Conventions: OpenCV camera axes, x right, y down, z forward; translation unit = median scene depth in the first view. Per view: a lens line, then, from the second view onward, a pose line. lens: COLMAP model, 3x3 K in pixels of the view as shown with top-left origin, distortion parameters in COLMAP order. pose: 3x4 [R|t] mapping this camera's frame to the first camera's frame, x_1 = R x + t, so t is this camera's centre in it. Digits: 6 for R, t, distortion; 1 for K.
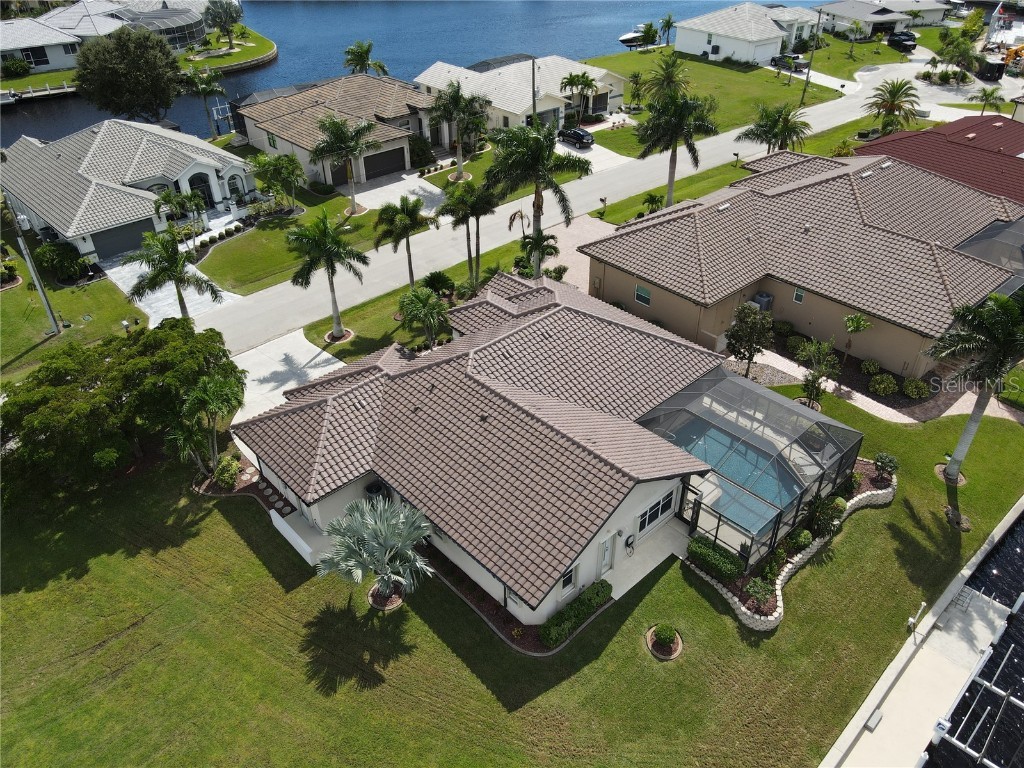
lens RADIAL K [[748.8, 0, 512.0], [0, 748.8, 384.0], [0, 0, 1]] dist [0.008943, -0.001339]
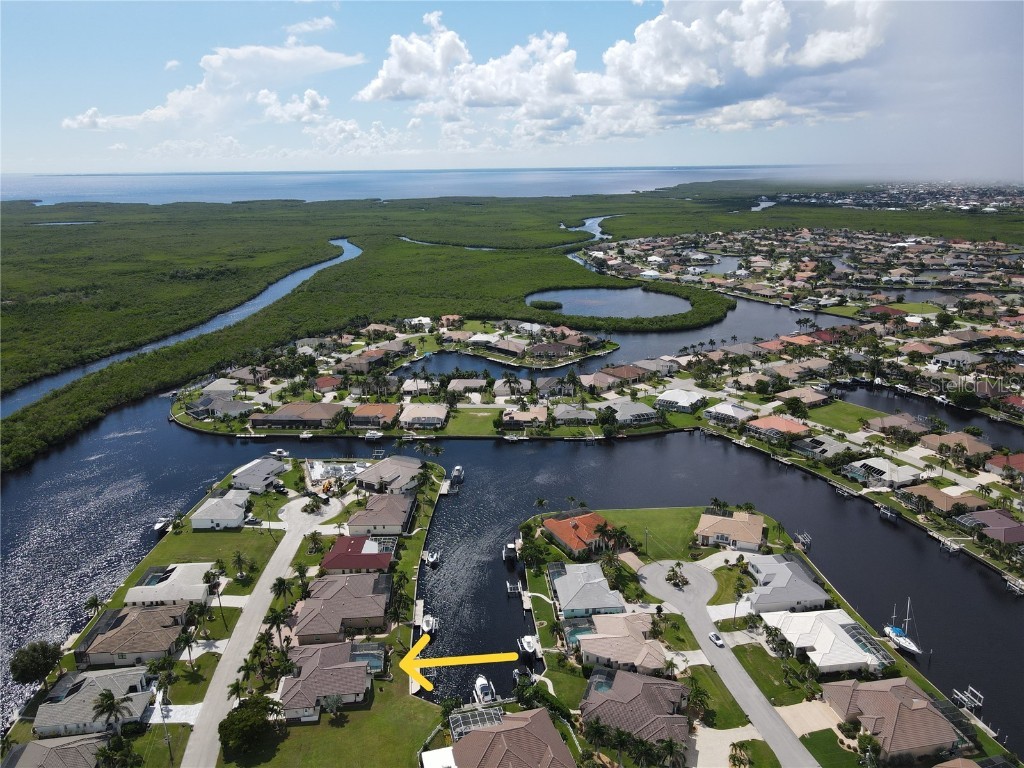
lens RADIAL K [[748.8, 0, 512.0], [0, 748.8, 384.0], [0, 0, 1]] dist [0.008943, -0.001339]
pose [[0.594715, -0.218589, 0.773649, -2.572133], [0.464086, 0.879138, -0.108355, -0.515774], [-0.656458, 0.423480, 0.624281, -3.487125]]
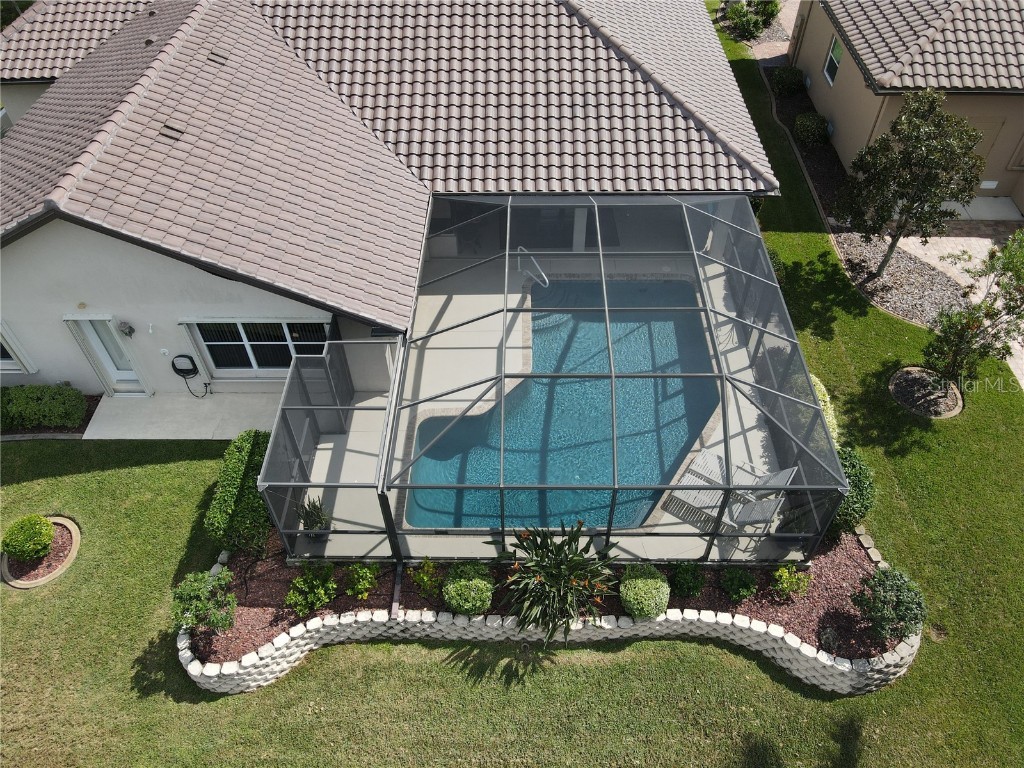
lens RADIAL K [[748.8, 0, 512.0], [0, 748.8, 384.0], [0, 0, 1]] dist [0.008943, -0.001339]
pose [[0.721569, 0.508999, -0.469317, 0.481632], [-0.389294, 0.858843, 0.332925, -0.024550], [0.572528, -0.057526, 0.817865, 0.630064]]
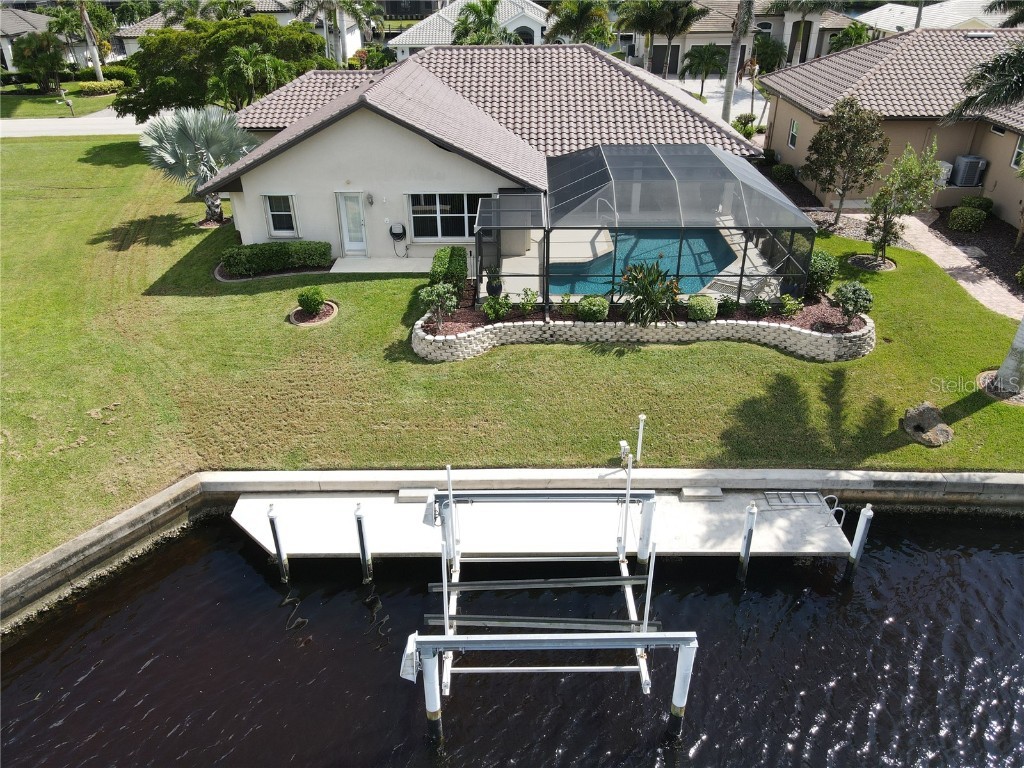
lens RADIAL K [[740.0, 0, 512.0], [0, 740.0, 384.0], [0, 0, 1]] dist [0.001028, 0.000567]
pose [[0.715470, 0.350607, -0.604299, 0.669595], [-0.396370, 0.915985, 0.062154, 0.228909], [0.575320, 0.195056, 0.794330, 0.426544]]
